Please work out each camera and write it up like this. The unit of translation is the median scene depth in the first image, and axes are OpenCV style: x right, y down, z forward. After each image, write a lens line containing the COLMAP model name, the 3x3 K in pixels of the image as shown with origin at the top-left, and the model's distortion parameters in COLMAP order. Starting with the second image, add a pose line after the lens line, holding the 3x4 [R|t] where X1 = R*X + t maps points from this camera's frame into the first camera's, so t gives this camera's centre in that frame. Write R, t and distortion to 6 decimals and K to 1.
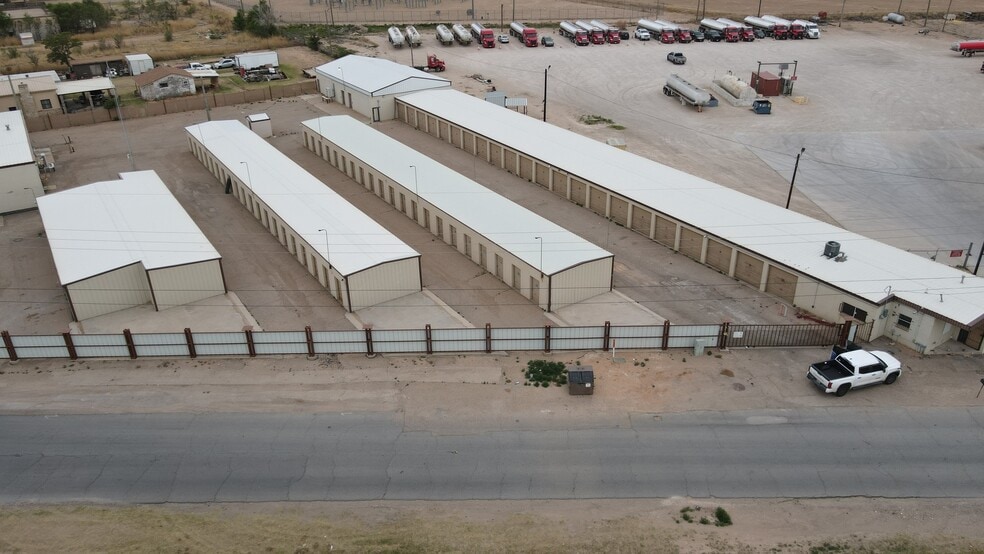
lens RADIAL K [[700.7, 0, 495.0], [0, 700.7, 273.1], [0, 0, 1]] dist [0.012913, 0.011602]
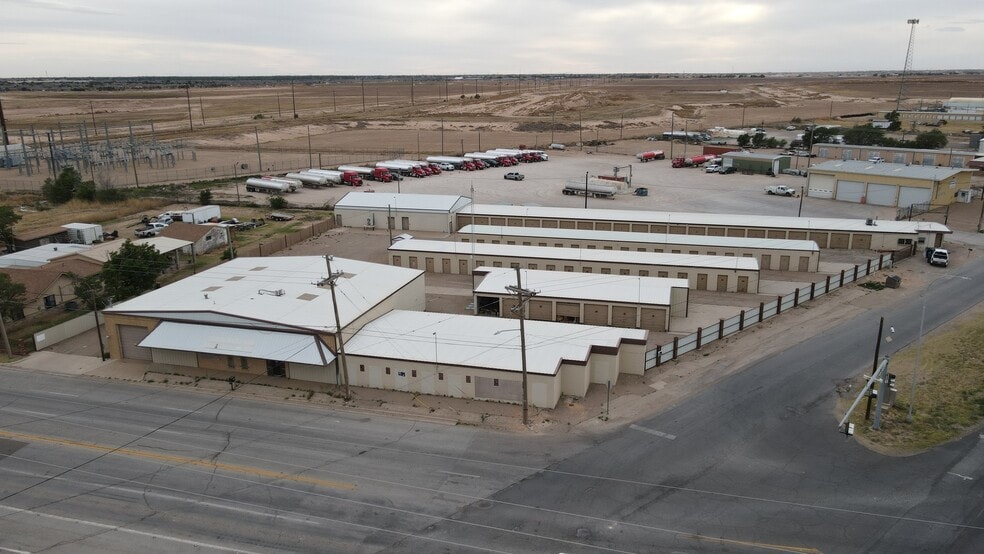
lens RADIAL K [[700.7, 0, 507.3], [0, 700.7, 275.9], [0, 0, 1]] dist [0.012913, 0.011602]
pose [[0.761418, -0.175464, 0.624064, -0.747351], [0.299157, 0.949144, -0.098137, 0.001518], [-0.575107, 0.261416, 0.775186, 0.023549]]
